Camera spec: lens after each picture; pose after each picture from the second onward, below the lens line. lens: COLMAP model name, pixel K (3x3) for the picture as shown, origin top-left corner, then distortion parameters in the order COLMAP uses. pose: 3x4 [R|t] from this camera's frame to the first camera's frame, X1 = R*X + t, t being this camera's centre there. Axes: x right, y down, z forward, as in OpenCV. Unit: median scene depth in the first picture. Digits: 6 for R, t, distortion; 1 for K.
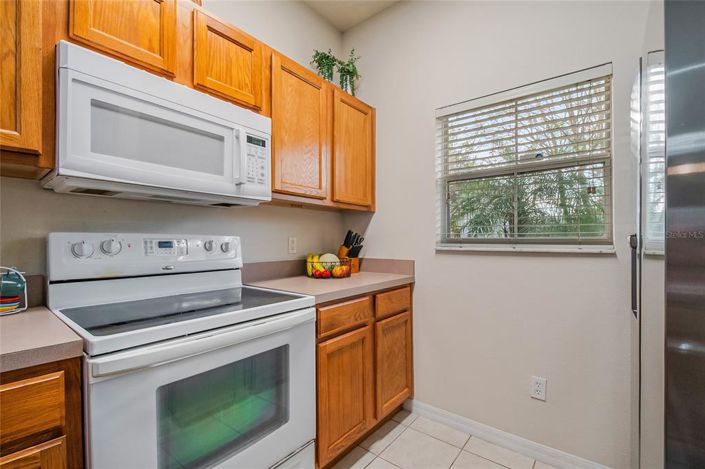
lens RADIAL K [[306.7, 0, 357.1], [0, 306.7, 238.9], [0, 0, 1]] dist [0.012280, -0.015211]
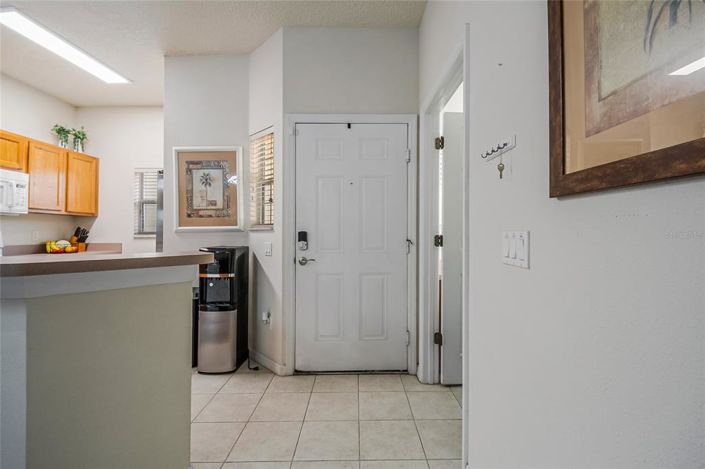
lens RADIAL K [[311.1, 0, 366.0], [0, 311.1, 226.2], [0, 0, 1]] dist [0.001500, -0.015279]
pose [[0.766511, 0.010217, 0.642150, 0.136972], [0.001663, 0.999839, -0.017893, 0.002005], [-0.642229, 0.014783, 0.766370, -1.835669]]
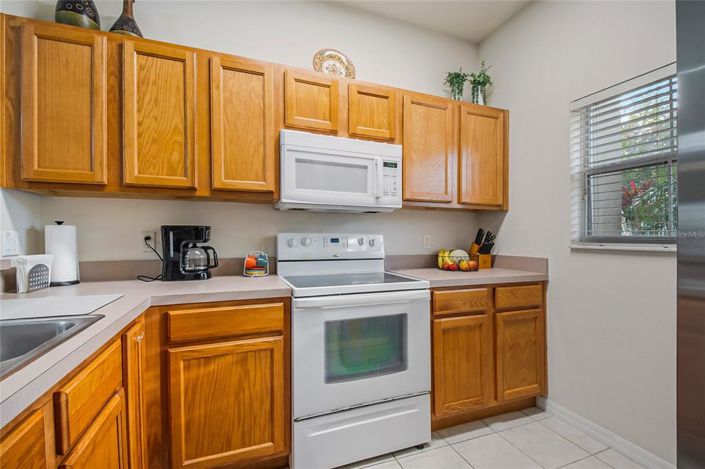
lens RADIAL K [[306.7, 0, 357.1], [0, 306.7, 238.9], [0, 0, 1]] dist [0.012280, -0.015211]
pose [[0.858405, 0.004330, -0.512954, 0.207554], [0.000145, 0.999962, 0.008683, -0.001645], [0.512972, -0.007528, 0.858372, -0.205538]]
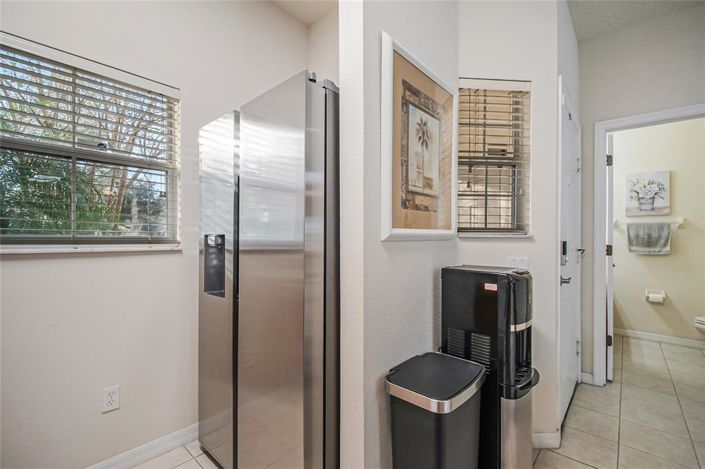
lens RADIAL K [[306.7, 0, 357.1], [0, 306.7, 238.9], [0, 0, 1]] dist [0.012280, -0.015211]
pose [[0.064043, 0.004965, 0.997935, -0.284635], [-0.008120, 0.999957, -0.004454, 0.002861], [-0.997914, -0.007818, 0.064081, 0.207192]]
